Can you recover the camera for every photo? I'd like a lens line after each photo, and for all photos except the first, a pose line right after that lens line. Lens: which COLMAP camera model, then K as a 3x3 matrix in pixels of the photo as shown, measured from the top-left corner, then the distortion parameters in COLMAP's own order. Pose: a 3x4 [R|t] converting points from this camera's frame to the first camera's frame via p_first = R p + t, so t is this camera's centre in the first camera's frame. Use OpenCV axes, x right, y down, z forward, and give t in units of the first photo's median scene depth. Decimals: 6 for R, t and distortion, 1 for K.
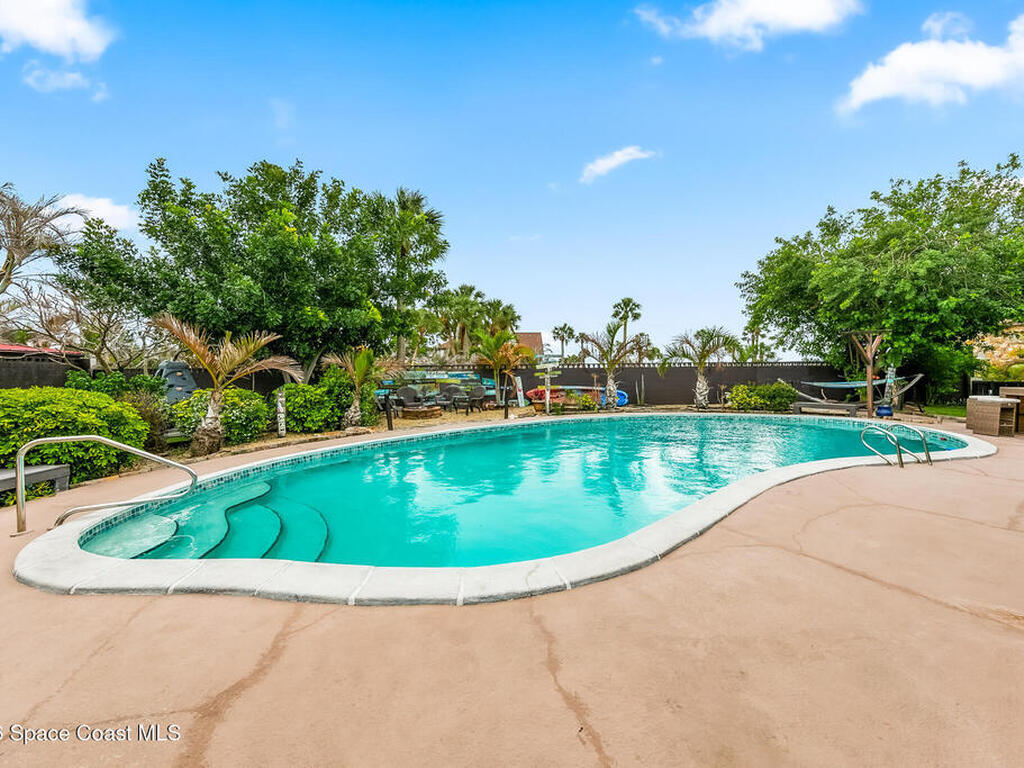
lens RADIAL K [[392.9, 0, 509.2], [0, 392.9, 378.1], [0, 0, 1]] dist [0.000072, 0.000469]
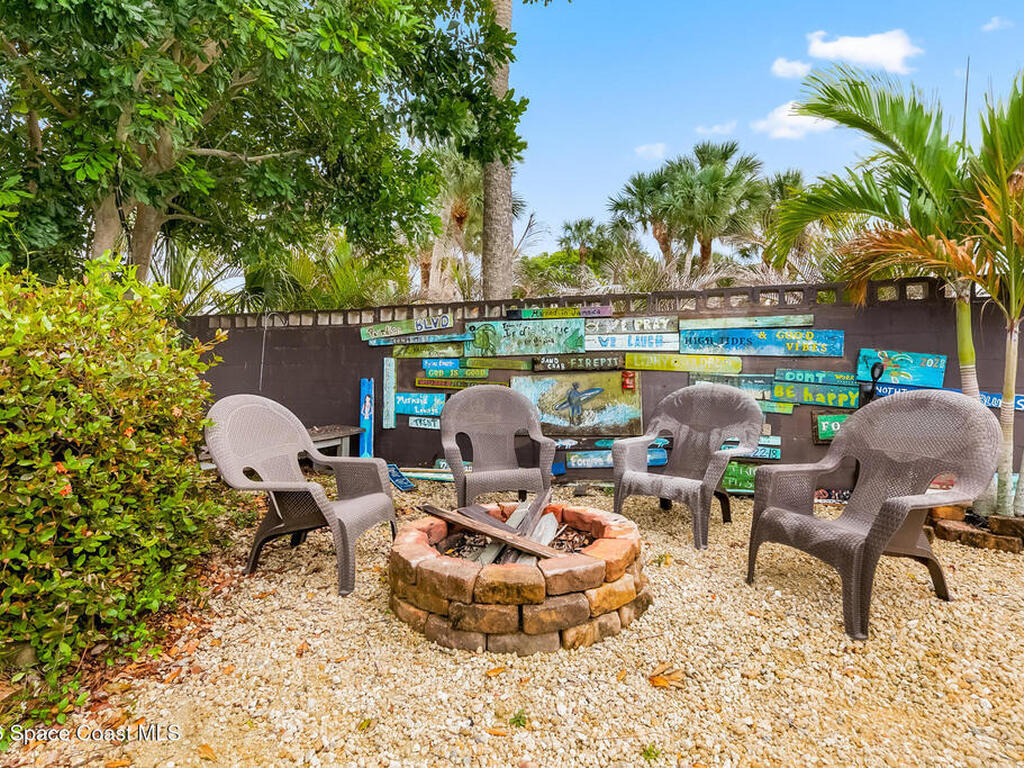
lens RADIAL K [[587.8, 0, 510.1], [0, 587.8, 382.8], [0, 0, 1]] dist [0.003605, -0.002054]
pose [[0.923082, 0.020043, -0.384081, -0.121618], [-0.019877, 0.999793, 0.004400, 0.019668], [0.384090, 0.003573, 0.923289, 0.685977]]
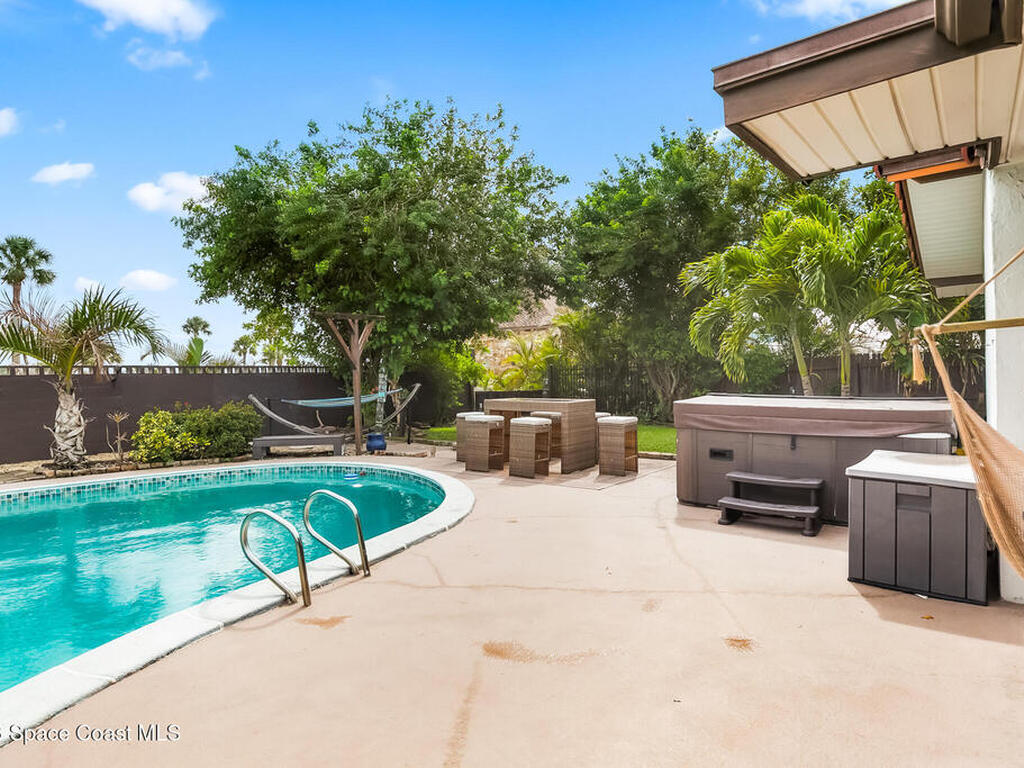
lens RADIAL K [[621.3, 0, 509.4], [0, 621.3, 387.7], [0, 0, 1]] dist [-0.000443, -0.000100]
pose [[0.624349, -0.018385, 0.780929, 0.226376], [0.029627, 0.999561, -0.000154, 0.001712], [-0.780584, 0.023232, 0.624619, 0.150111]]
